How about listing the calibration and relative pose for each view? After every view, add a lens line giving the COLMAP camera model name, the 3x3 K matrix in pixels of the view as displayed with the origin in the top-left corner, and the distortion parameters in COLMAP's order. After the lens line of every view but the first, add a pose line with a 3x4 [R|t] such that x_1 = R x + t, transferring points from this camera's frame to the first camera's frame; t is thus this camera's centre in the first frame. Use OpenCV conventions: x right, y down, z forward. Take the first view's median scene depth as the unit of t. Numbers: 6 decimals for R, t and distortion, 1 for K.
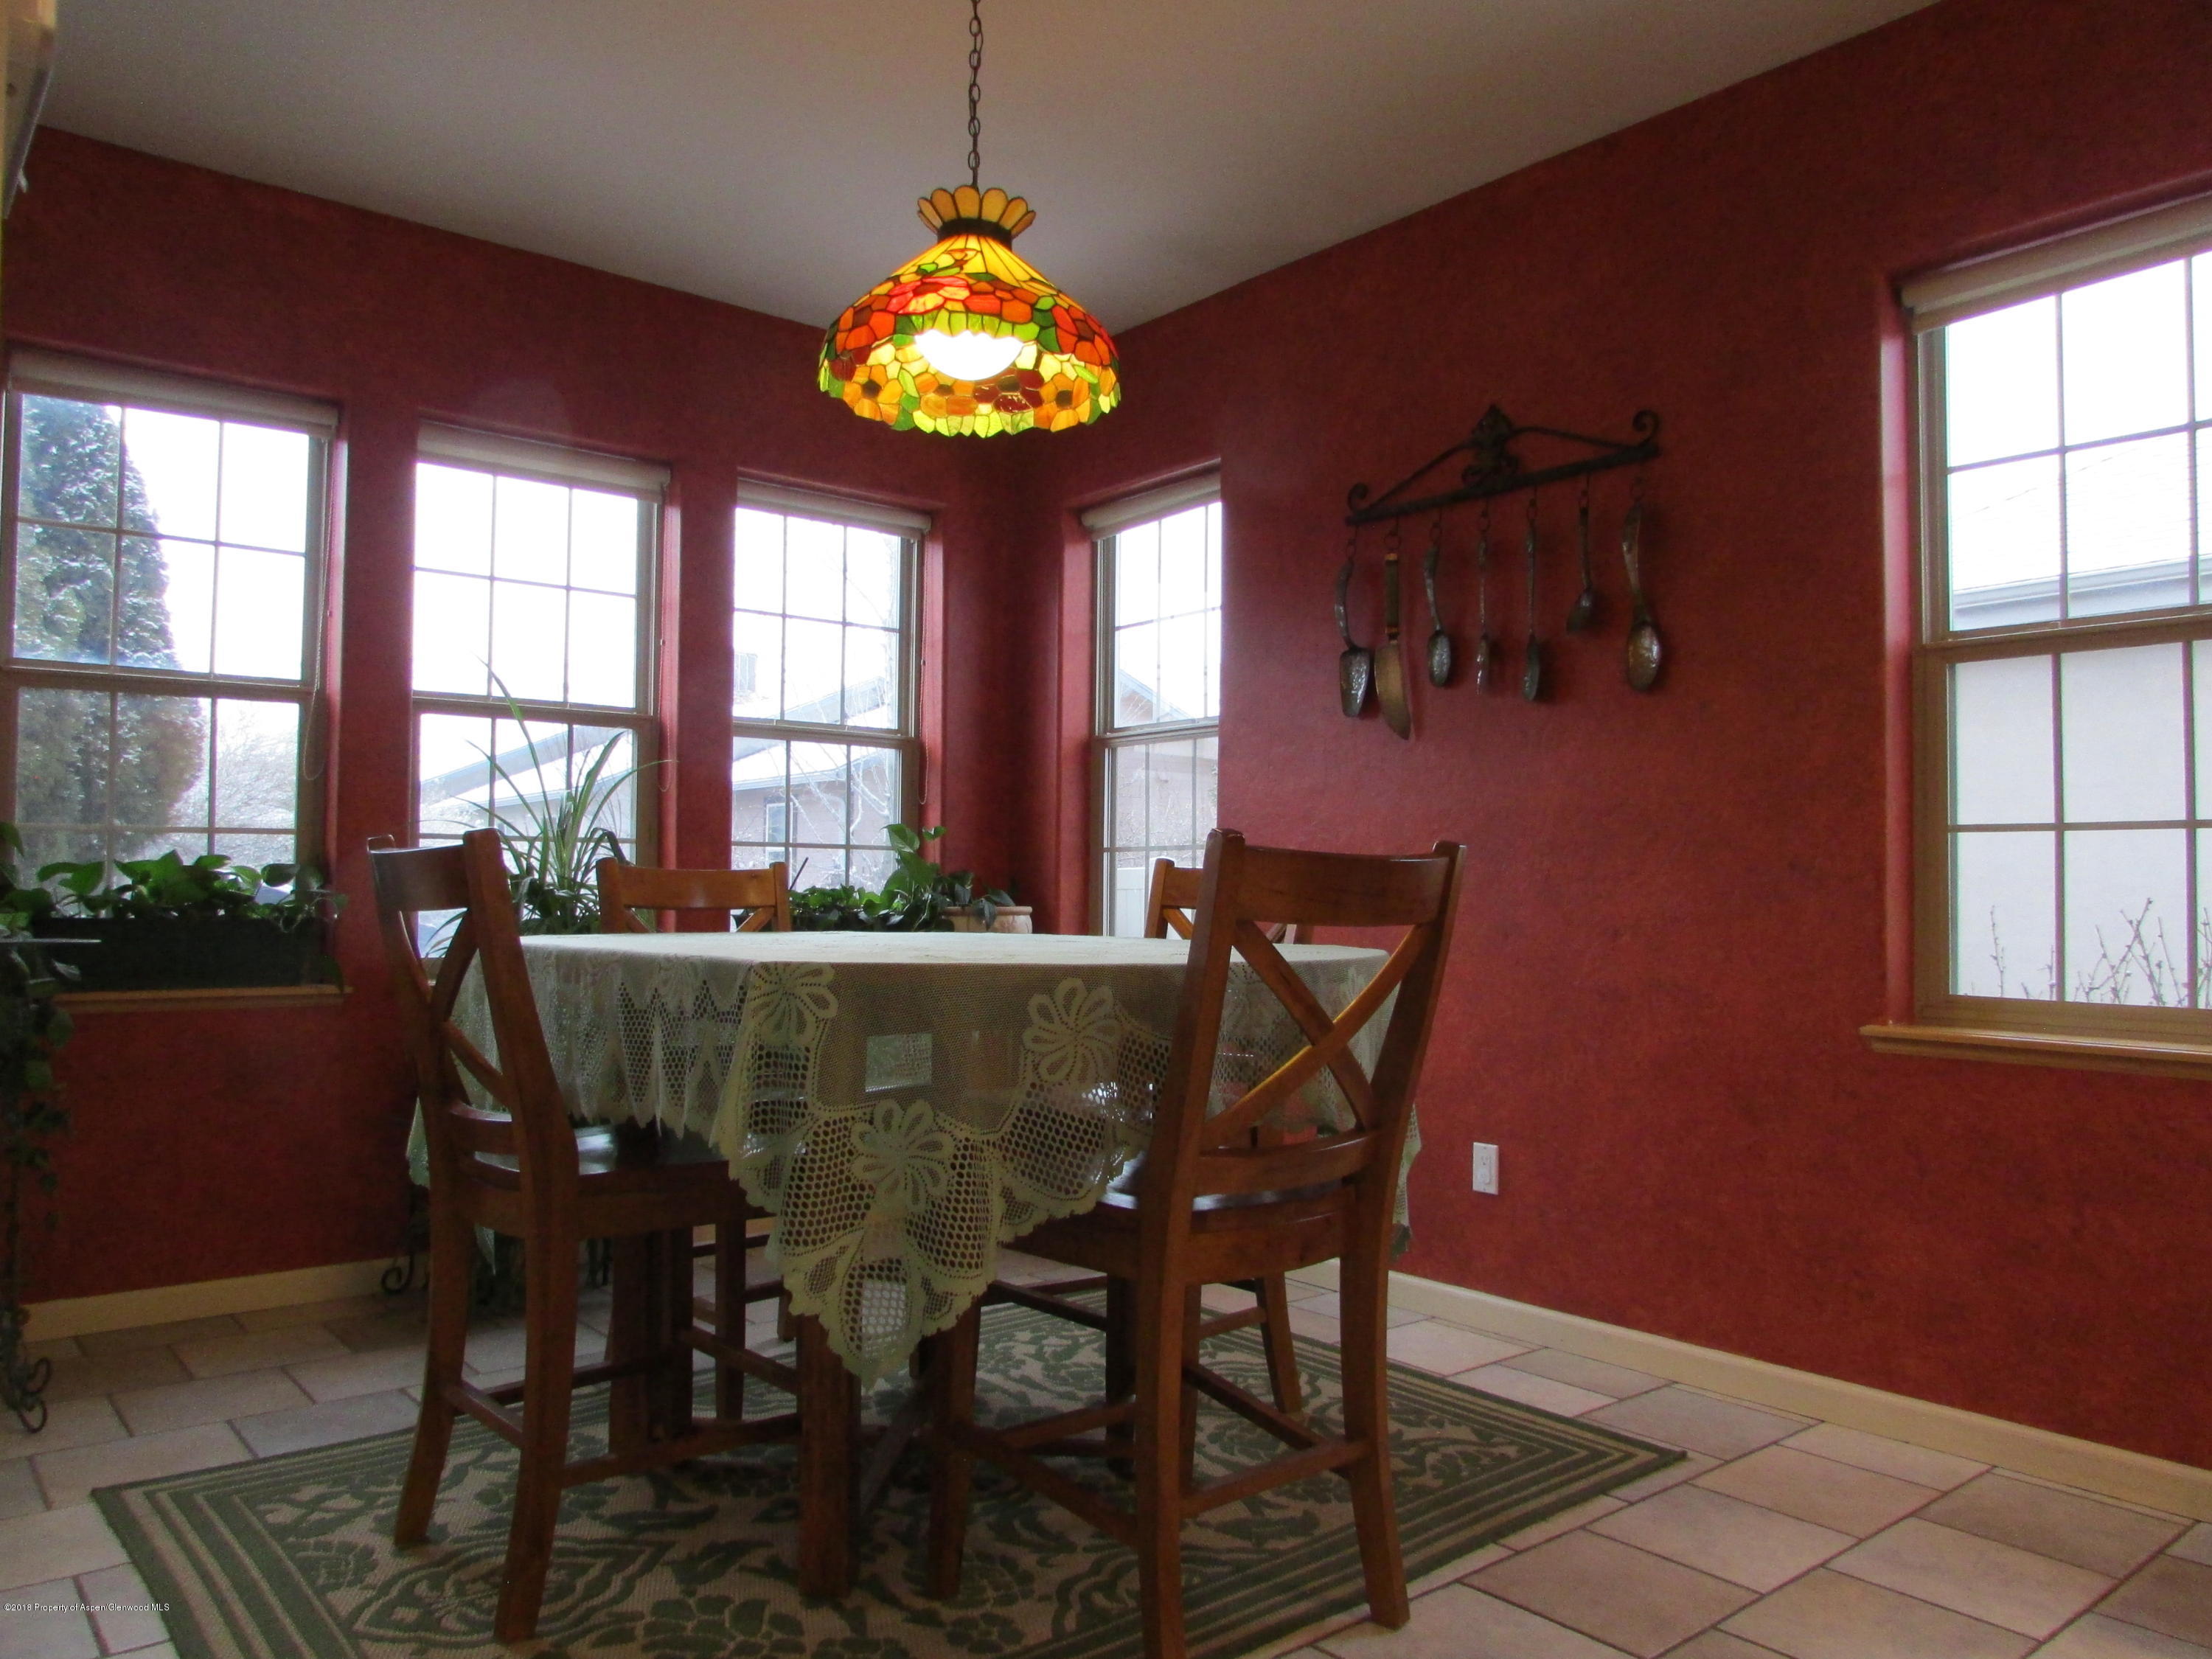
lens RADIAL K [[1583.6, 0, 1106.0], [0, 1583.6, 829.5], [0, 0, 1]] dist [-0.015938, -0.003241]
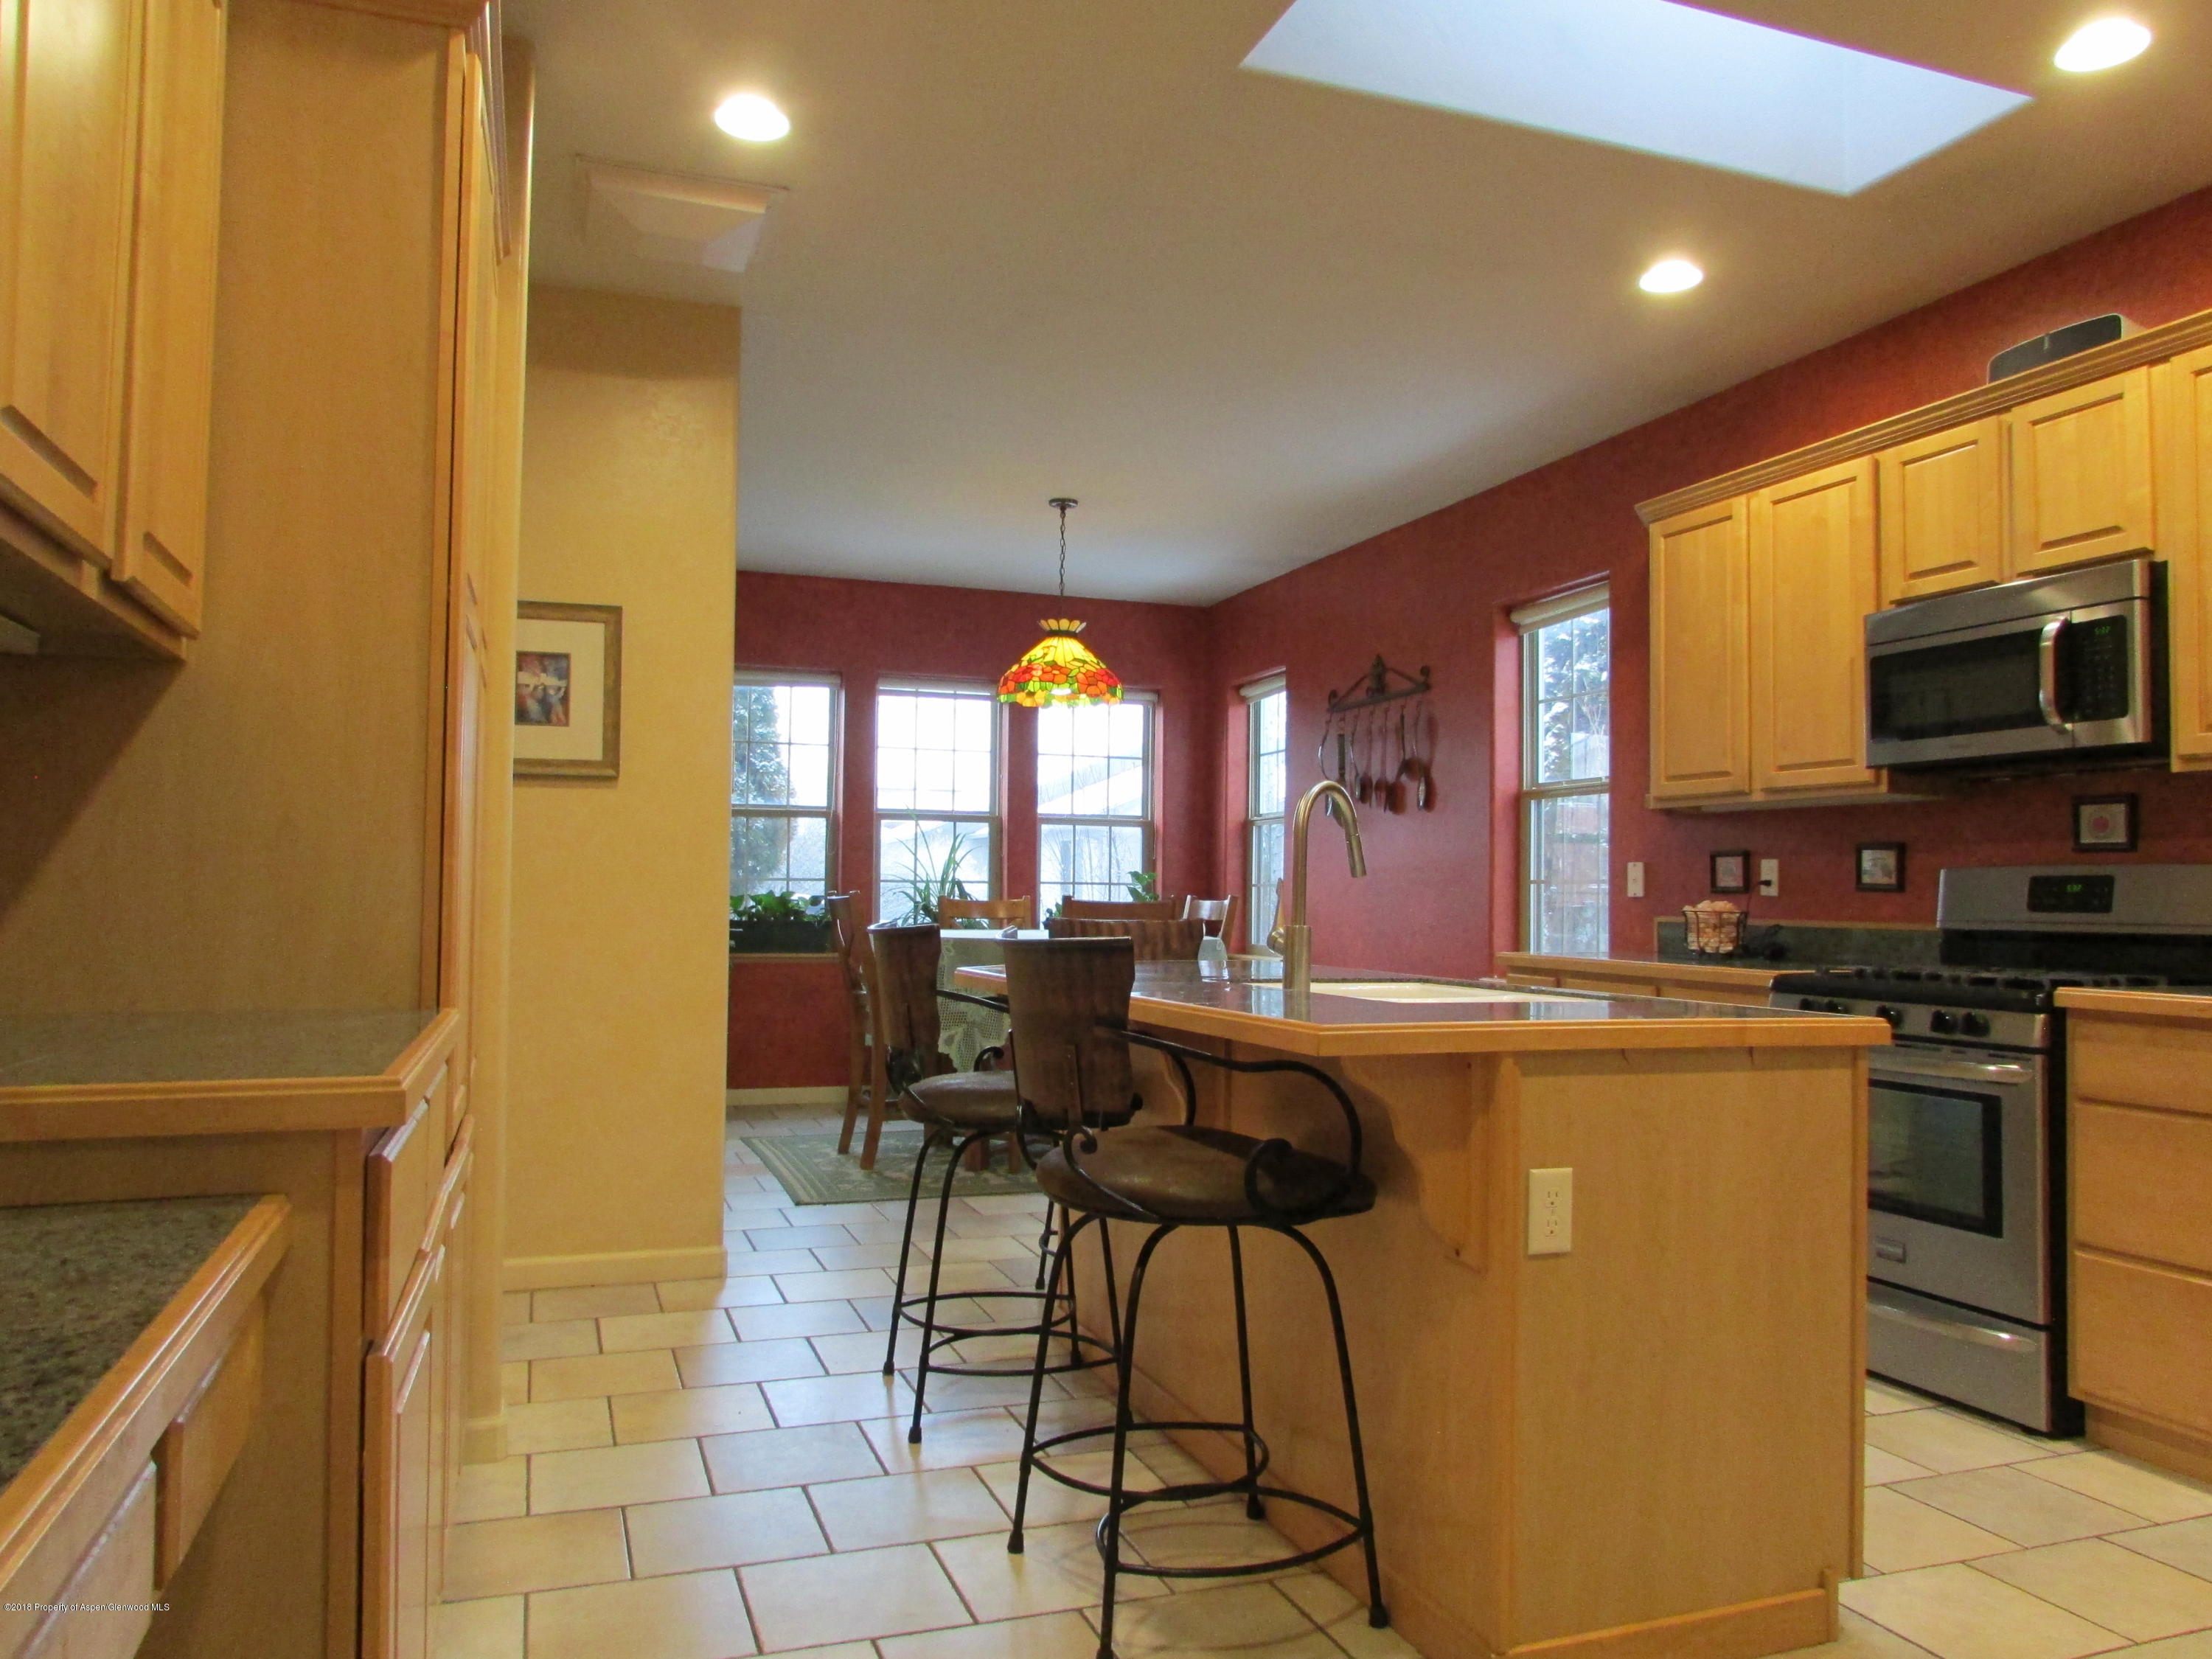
lens RADIAL K [[1583.6, 0, 1106.0], [0, 1583.6, 829.5], [0, 0, 1]] dist [-0.015938, -0.003241]
pose [[0.940934, -0.012009, -0.338376, 0.524753], [0.009215, 0.999909, -0.009863, -0.039494], [0.338464, 0.006162, 0.940959, -0.811234]]
